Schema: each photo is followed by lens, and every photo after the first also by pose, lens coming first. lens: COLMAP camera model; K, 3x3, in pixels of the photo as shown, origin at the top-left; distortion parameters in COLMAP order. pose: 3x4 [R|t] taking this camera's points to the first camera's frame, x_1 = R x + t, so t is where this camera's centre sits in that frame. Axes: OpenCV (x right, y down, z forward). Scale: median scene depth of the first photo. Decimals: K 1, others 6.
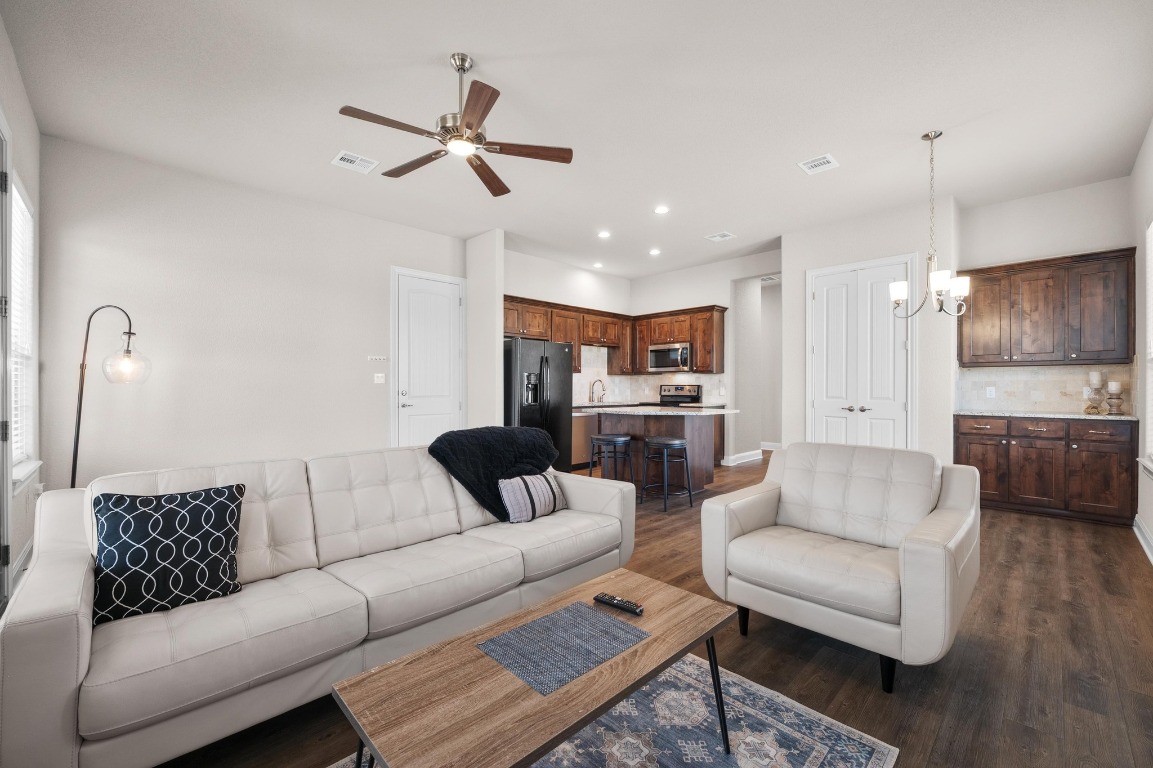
lens RADIAL K [[464.5, 0, 580.5], [0, 464.5, 385.4], [0, 0, 1]] dist [-0.002920, 0.000481]
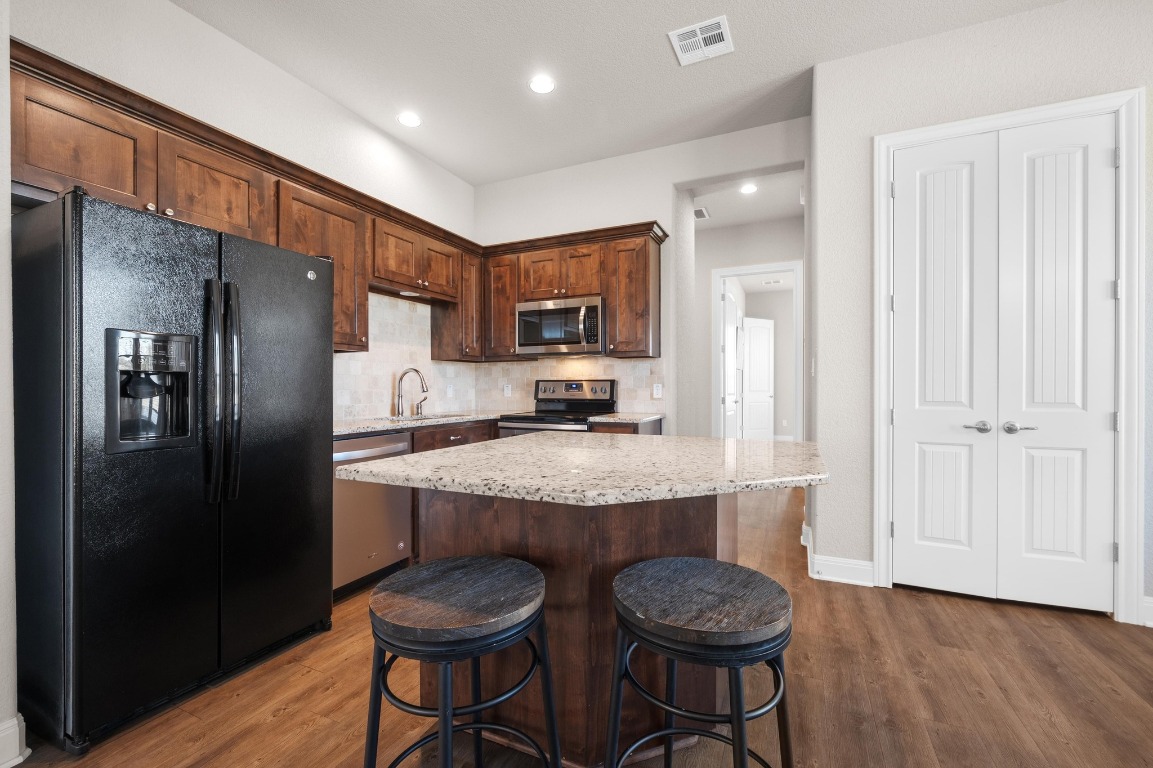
lens RADIAL K [[500.4, 0, 596.5], [0, 500.4, 392.6], [0, 0, 1]] dist [-0.000882, -0.000294]
pose [[0.926330, -0.008205, 0.376624, 0.020852], [0.002300, 0.999867, 0.016127, 0.004347], [-0.376706, -0.014073, 0.926226, 0.465225]]
